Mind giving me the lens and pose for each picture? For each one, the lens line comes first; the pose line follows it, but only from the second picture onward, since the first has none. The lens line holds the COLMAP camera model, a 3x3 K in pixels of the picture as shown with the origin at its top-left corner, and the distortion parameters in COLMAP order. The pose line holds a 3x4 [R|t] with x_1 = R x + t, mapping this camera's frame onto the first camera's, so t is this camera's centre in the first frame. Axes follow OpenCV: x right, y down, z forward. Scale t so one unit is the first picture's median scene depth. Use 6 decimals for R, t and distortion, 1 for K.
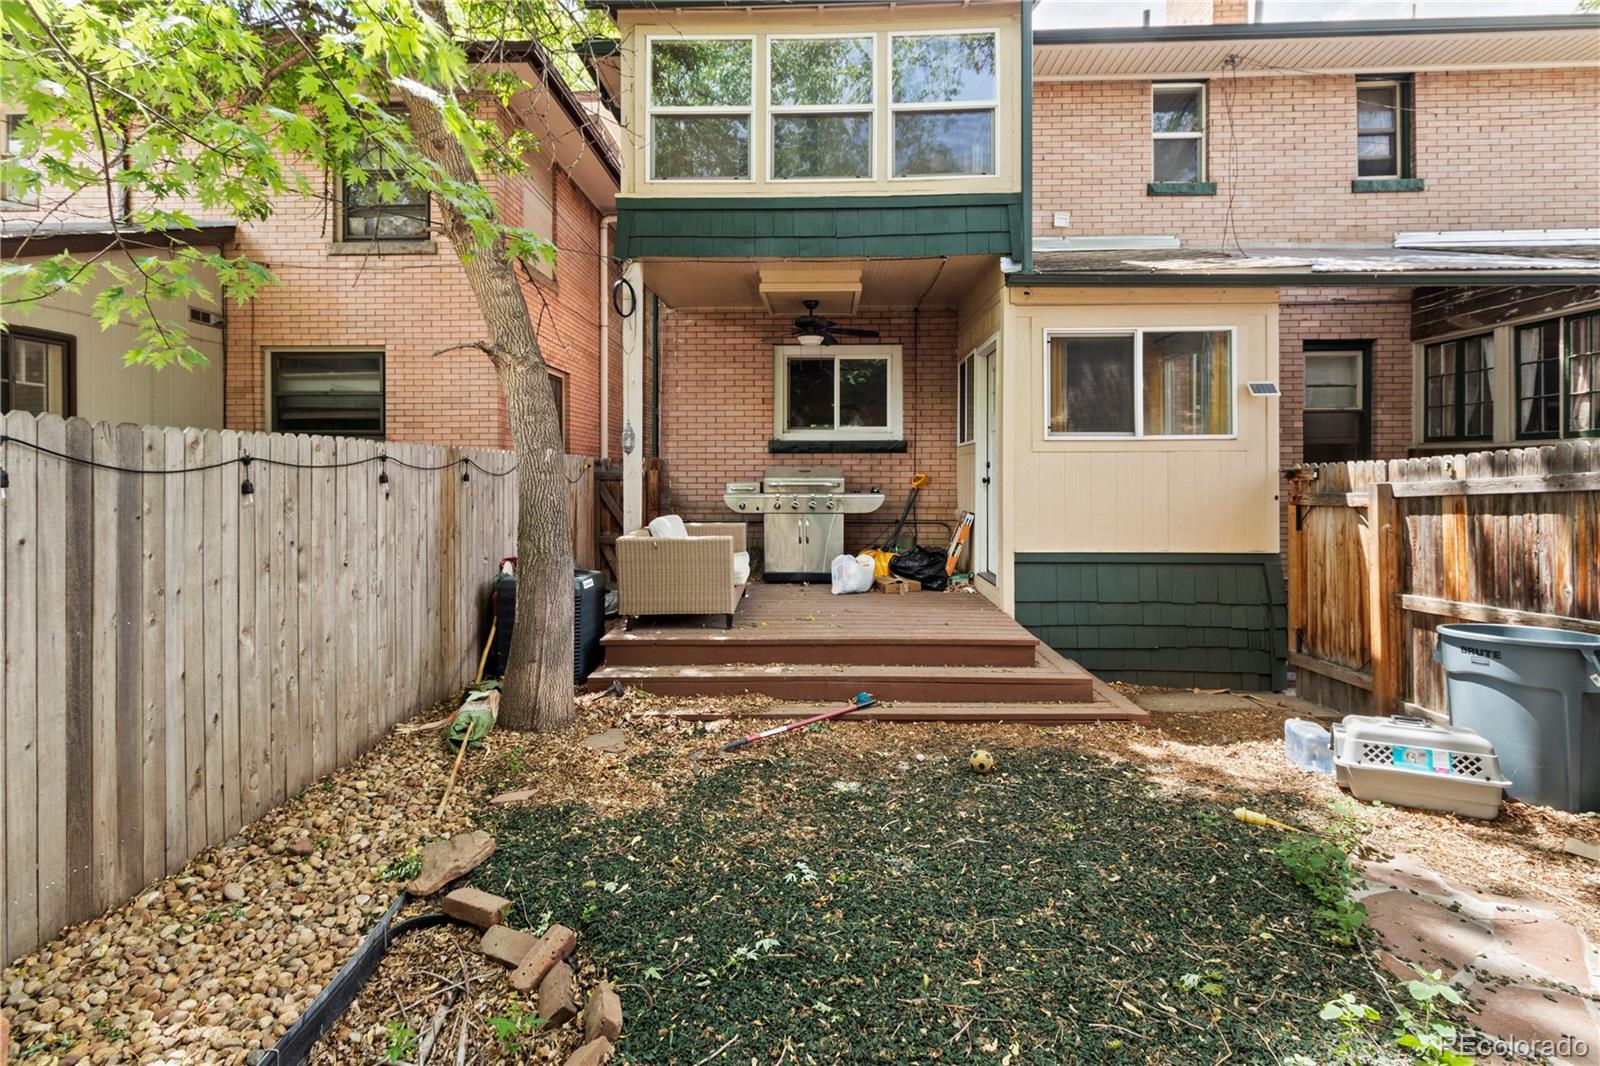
lens RADIAL K [[753.2, 0, 793.4], [0, 753.2, 462.7], [0, 0, 1]] dist [0.009431, -0.002704]
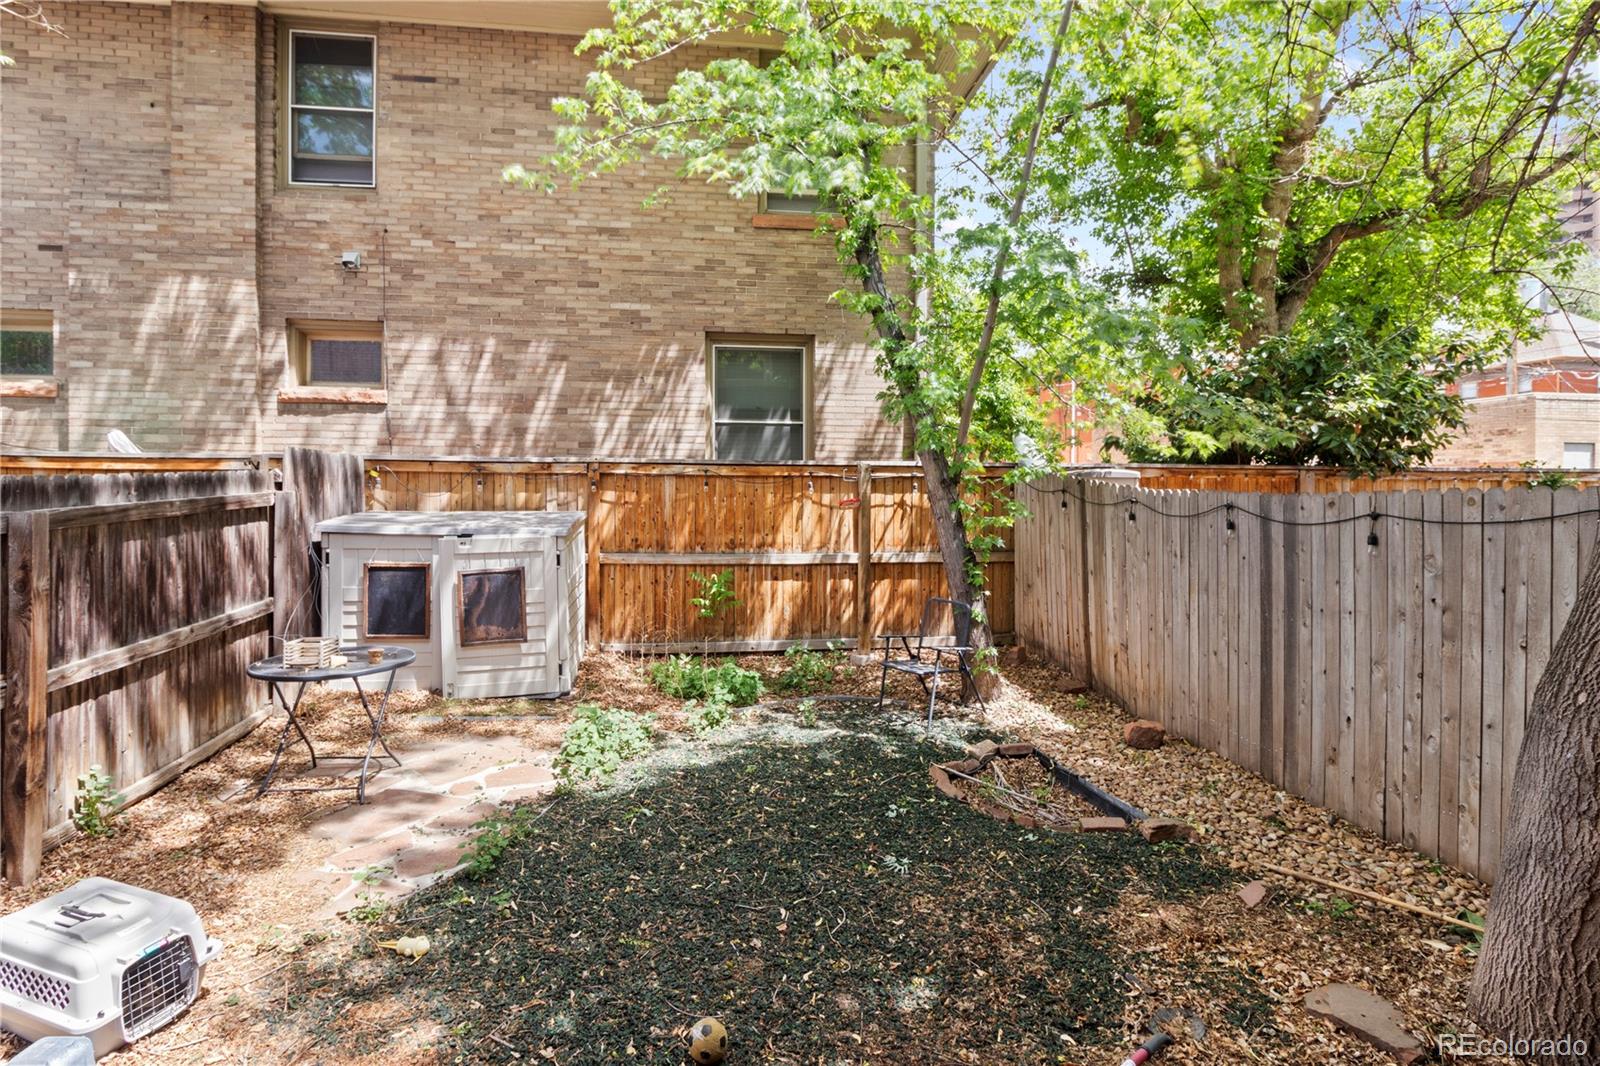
lens RADIAL K [[806.2, 0, 800.3], [0, 806.2, 526.4], [0, 0, 1]] dist [0.002905, -0.001589]
pose [[-0.981450, 0.000547, -0.191717, 0.386884], [0.000093, 0.999997, 0.002381, 0.010384], [0.191718, 0.002319, -0.981447, 2.096722]]
